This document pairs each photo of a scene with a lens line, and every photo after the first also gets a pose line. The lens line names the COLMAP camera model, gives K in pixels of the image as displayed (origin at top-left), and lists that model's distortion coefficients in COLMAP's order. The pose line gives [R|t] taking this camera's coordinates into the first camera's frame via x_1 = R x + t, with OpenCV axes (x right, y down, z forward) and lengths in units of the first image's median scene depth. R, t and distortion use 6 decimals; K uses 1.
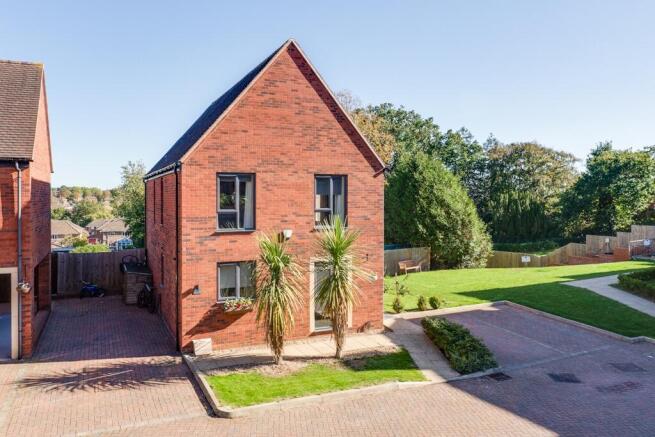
lens RADIAL K [[445.8, 0, 344.2], [0, 445.8, 192.8], [0, 0, 1]] dist [0.001396, -0.000132]
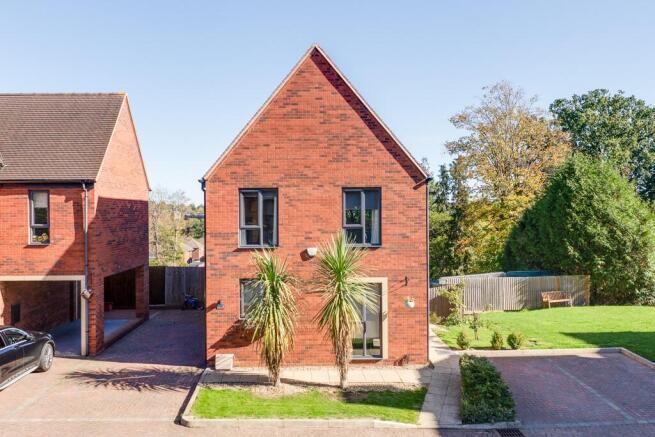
lens RADIAL K [[519.8, 0, 342.8], [0, 519.8, 202.7], [0, 0, 1]] dist [-0.000575, 0.002431]
pose [[0.929407, -0.012200, -0.368856, 0.336247], [0.009362, 0.999911, -0.009481, -0.000164], [0.368938, 0.005359, 0.929438, 0.005247]]
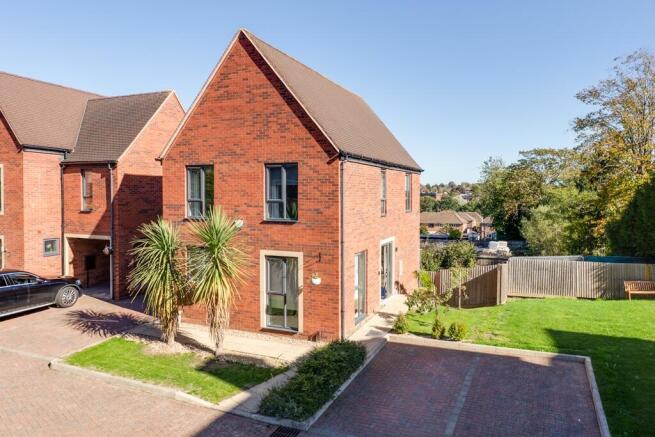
lens RADIAL K [[445.8, 0, 344.2], [0, 445.8, 192.8], [0, 0, 1]] dist [0.001396, -0.000132]
pose [[0.713705, 0.004524, -0.700432, 0.740396], [0.004108, 0.999935, 0.010644, 0.012150], [0.700434, -0.010474, 0.713640, 0.446941]]
